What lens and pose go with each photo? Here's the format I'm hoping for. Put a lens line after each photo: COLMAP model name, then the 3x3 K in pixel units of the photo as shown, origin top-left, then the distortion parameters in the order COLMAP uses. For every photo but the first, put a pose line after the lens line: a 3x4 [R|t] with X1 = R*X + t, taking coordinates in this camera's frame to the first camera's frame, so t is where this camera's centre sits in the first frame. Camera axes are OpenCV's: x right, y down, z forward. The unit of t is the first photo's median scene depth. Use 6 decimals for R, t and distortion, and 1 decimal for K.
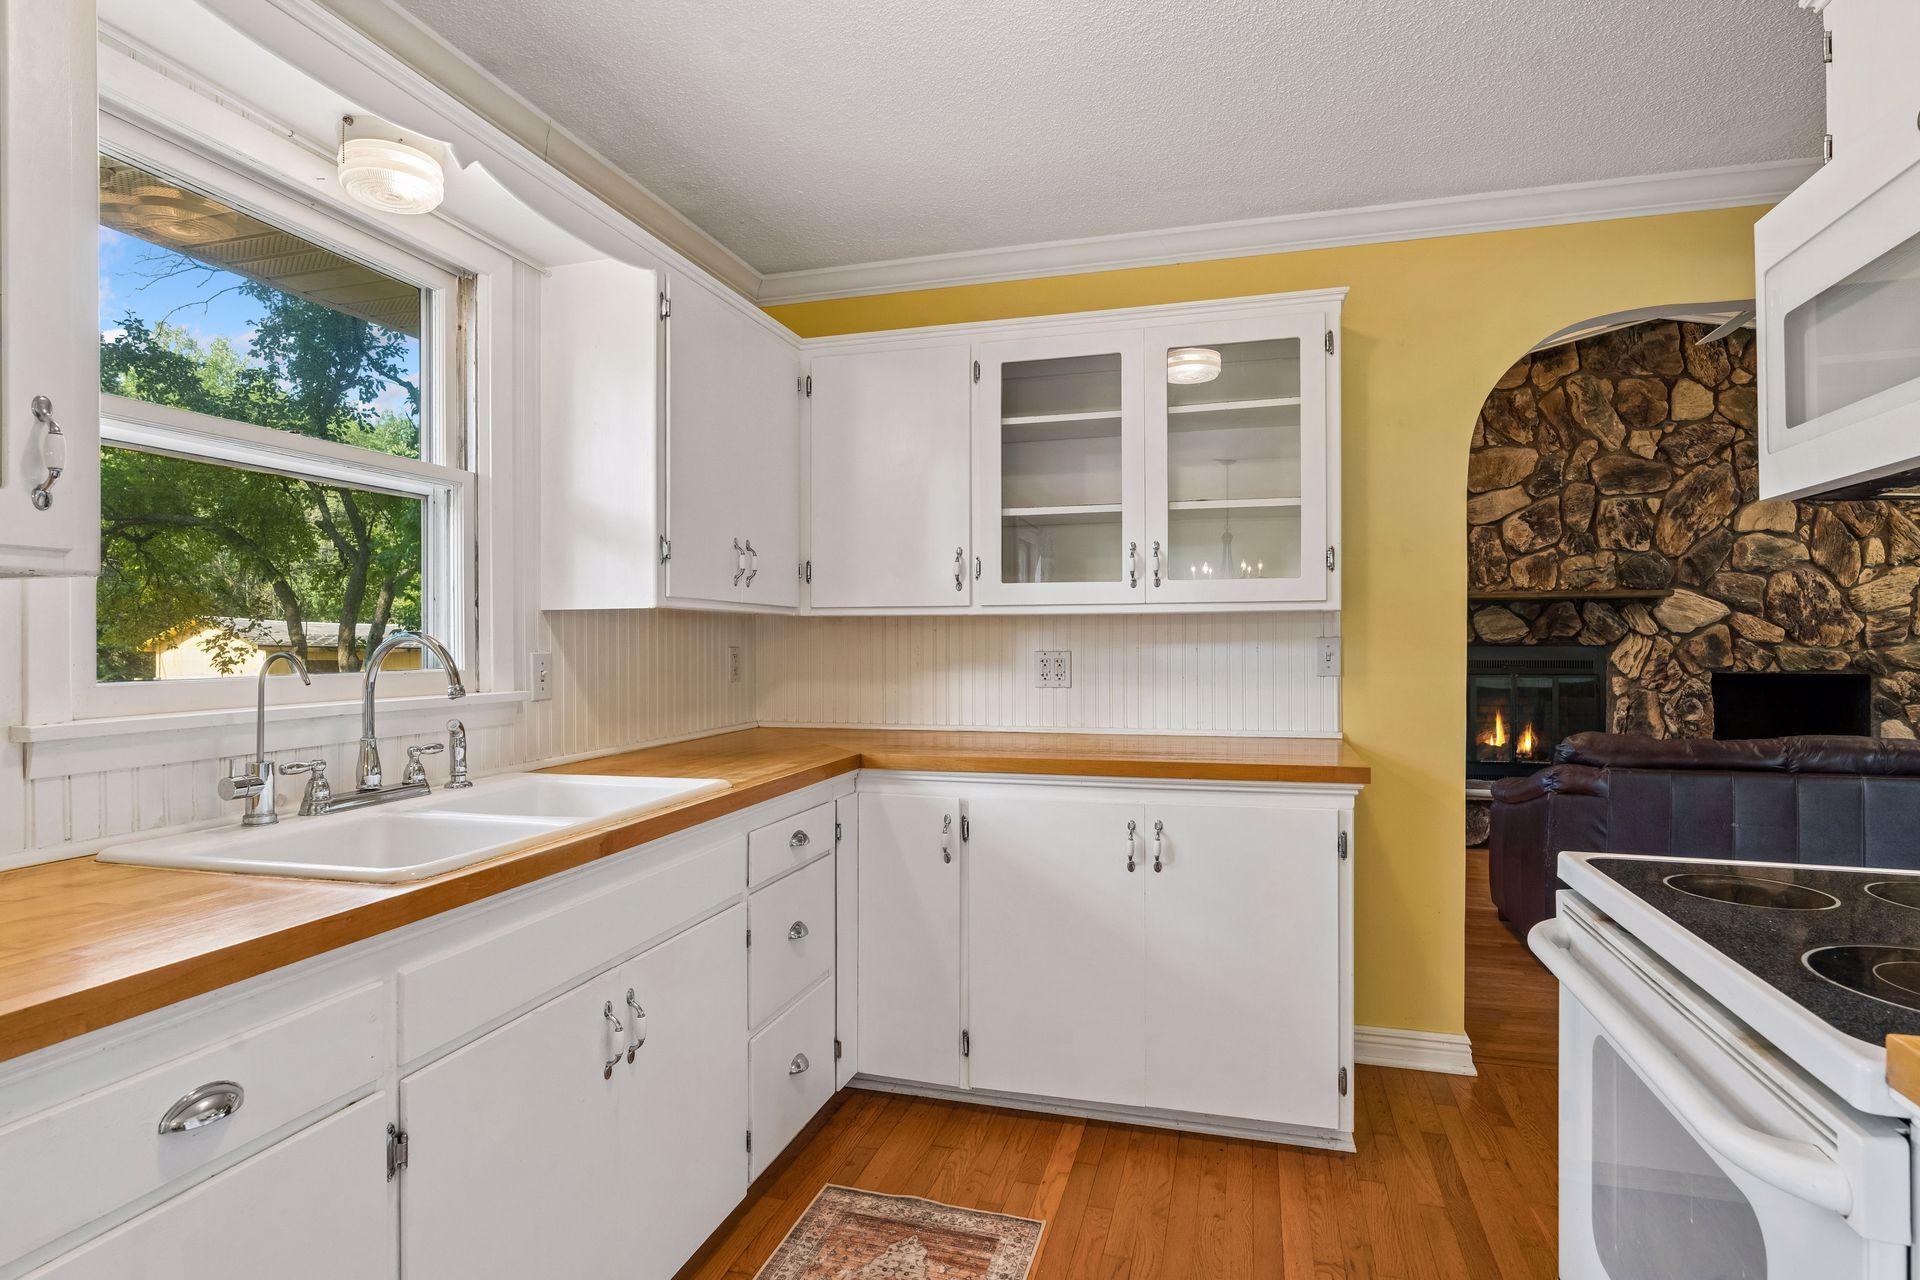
lens RADIAL K [[967.3, 0, 960.2], [0, 967.3, 641.3], [0, 0, 1]] dist [-0.007459, 0.000005]
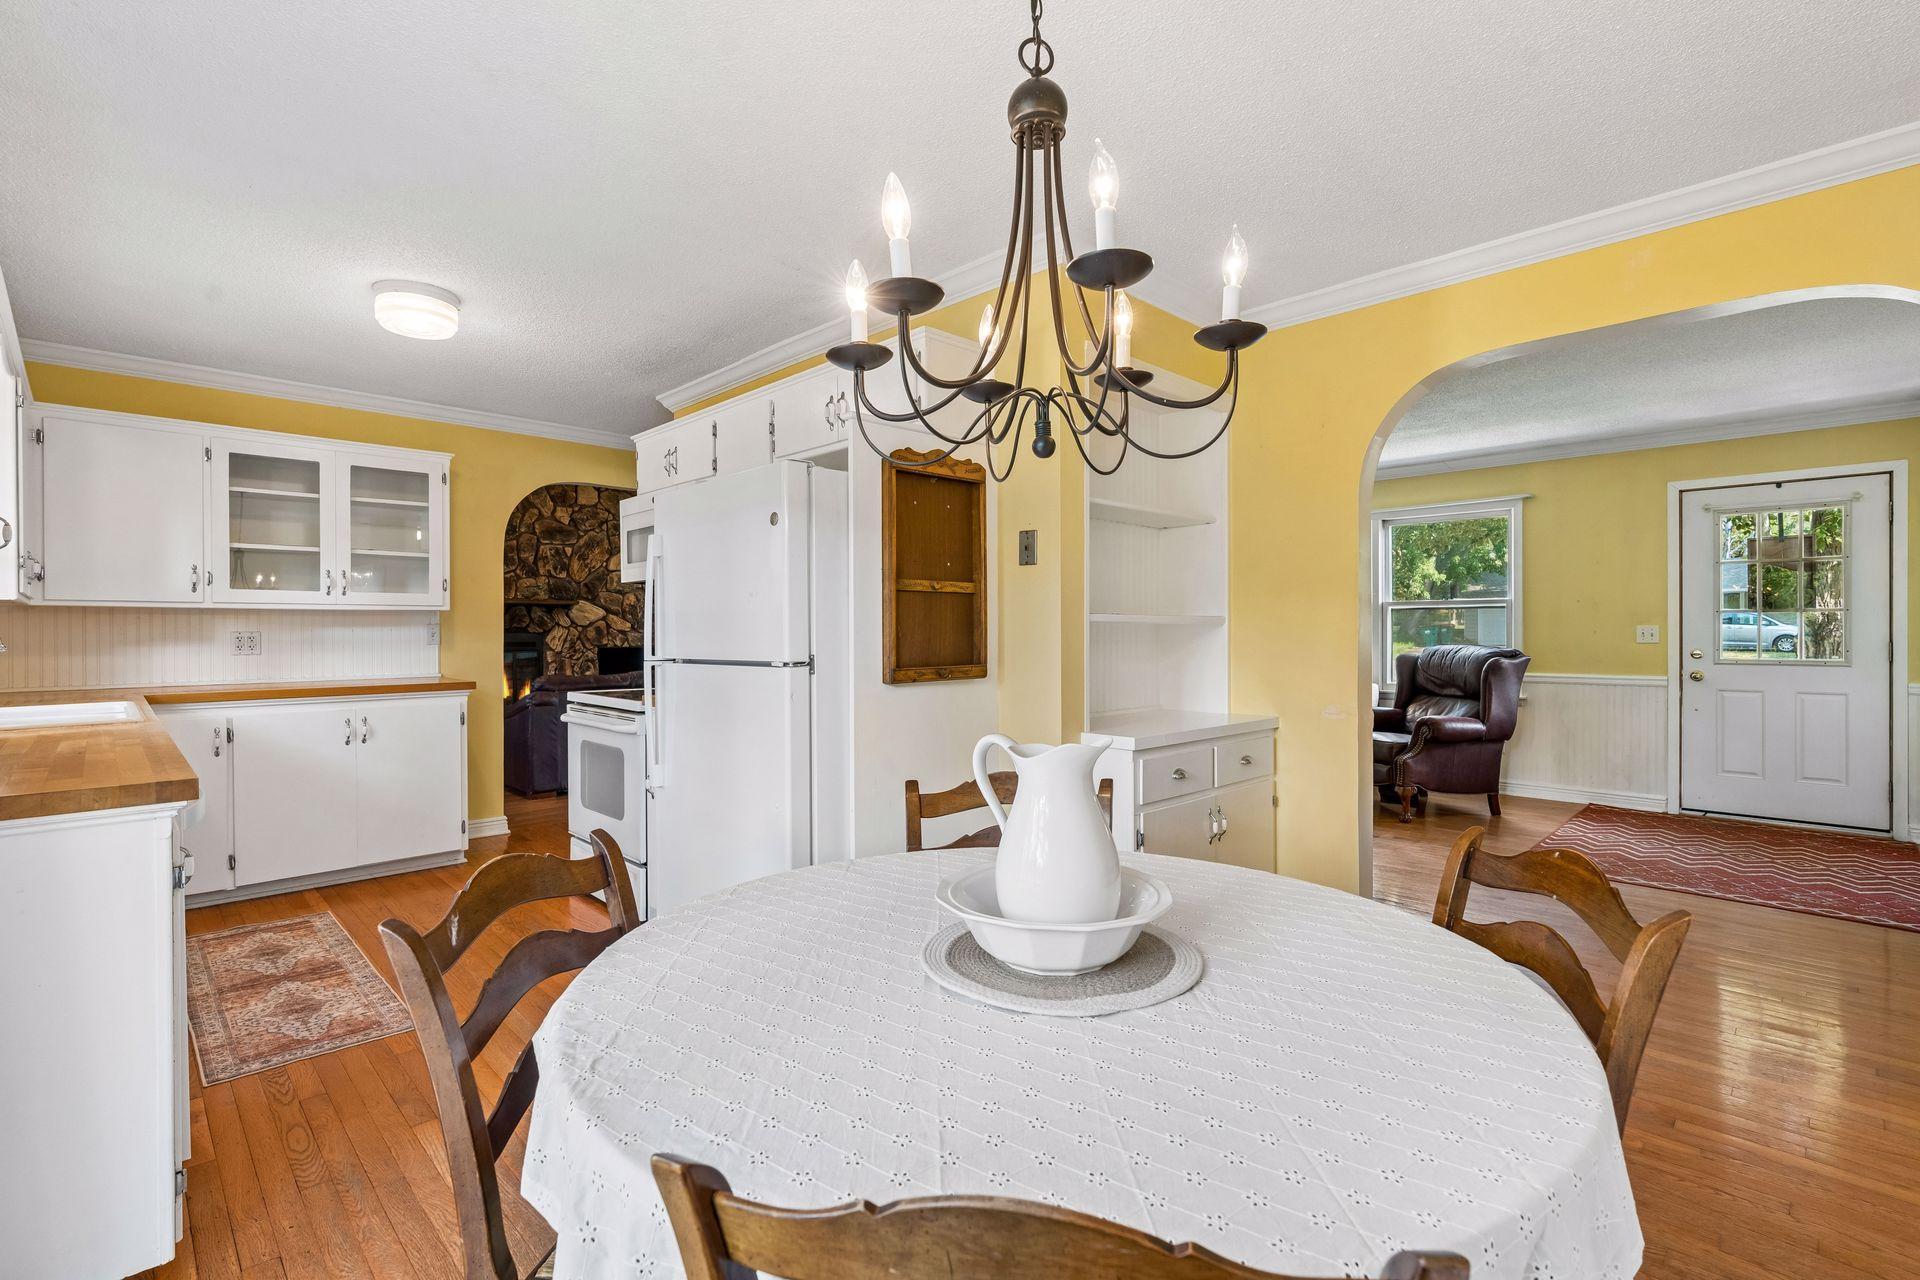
lens RADIAL K [[860.8, 0, 962.9], [0, 860.8, 638.4], [0, 0, 1]] dist [-0.001476, 0.000087]
pose [[0.476680, -0.005638, 0.879059, -0.606857], [0.002657, 0.999984, 0.004973, 0.018204], [-0.879073, -0.000035, 0.476687, -0.723297]]
